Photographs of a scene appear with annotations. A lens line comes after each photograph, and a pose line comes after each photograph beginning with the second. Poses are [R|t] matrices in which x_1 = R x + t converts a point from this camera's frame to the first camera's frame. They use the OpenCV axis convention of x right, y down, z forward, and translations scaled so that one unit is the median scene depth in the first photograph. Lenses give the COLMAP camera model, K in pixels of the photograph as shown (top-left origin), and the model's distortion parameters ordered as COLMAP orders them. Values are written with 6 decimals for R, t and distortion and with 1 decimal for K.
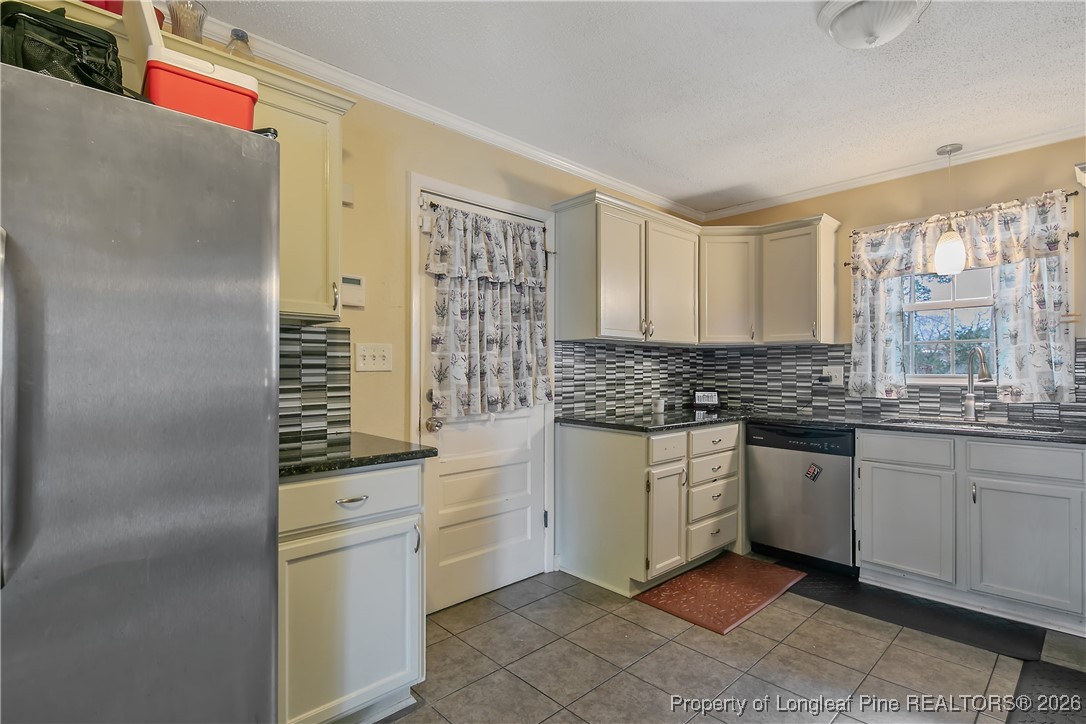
lens RADIAL K [[529.8, 0, 537.2], [0, 529.8, 361.8], [0, 0, 1]] dist [-0.006917, -0.002750]
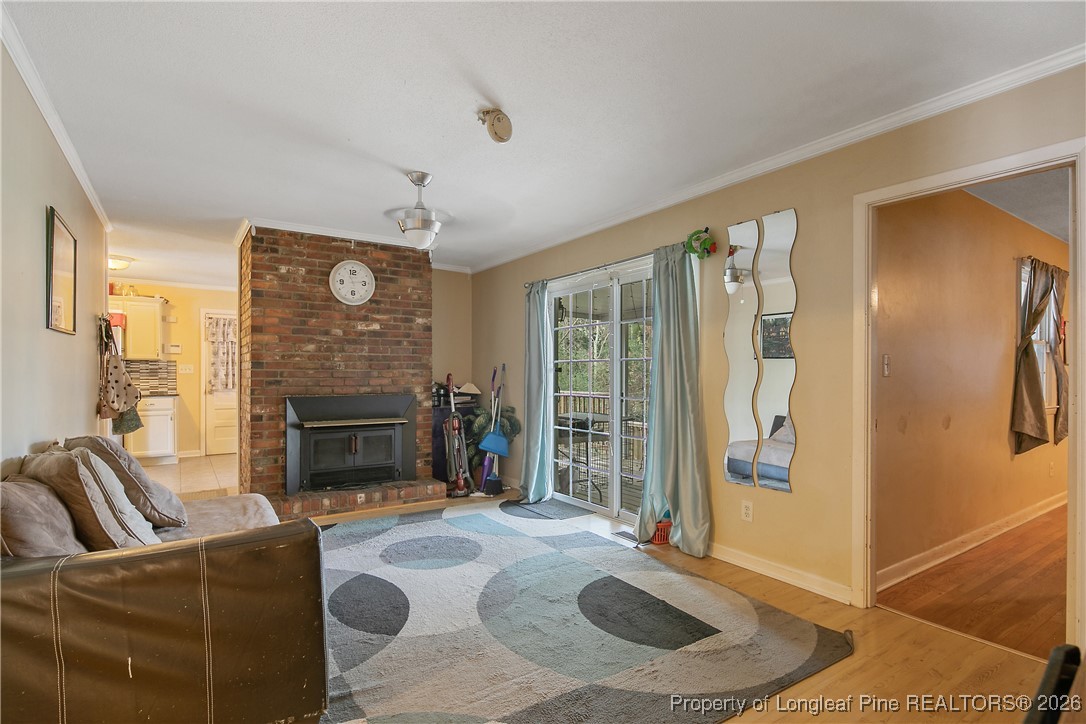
lens RADIAL K [[529.8, 0, 544.9], [0, 529.8, 372.8], [0, 0, 1]] dist [-0.006917, -0.002750]
pose [[0.989459, -0.001888, -0.144799, 1.931349], [0.003837, 0.999906, 0.013182, -0.018117], [0.144760, -0.013599, 0.989373, -1.537410]]
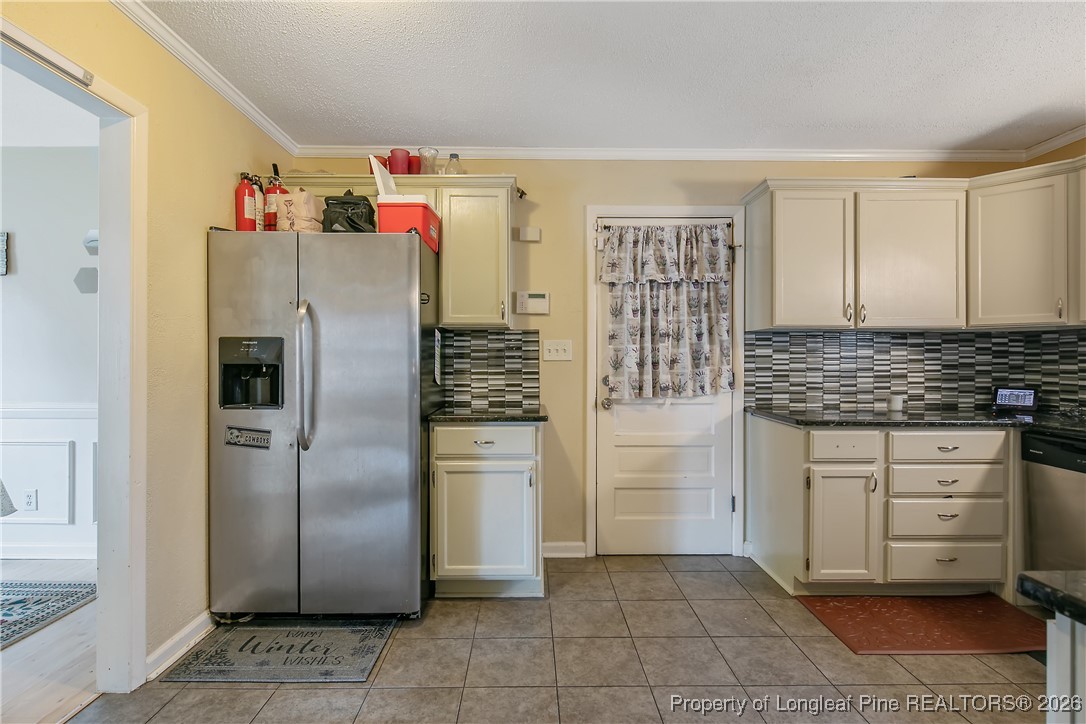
lens RADIAL K [[529.8, 0, 526.0], [0, 529.8, 355.8], [0, 0, 1]] dist [-0.006917, -0.002750]
pose [[0.724217, -0.004277, -0.689559, 0.482675], [0.008679, 0.999958, 0.002913, 0.000525], [0.689518, -0.008094, 0.724223, -0.030174]]
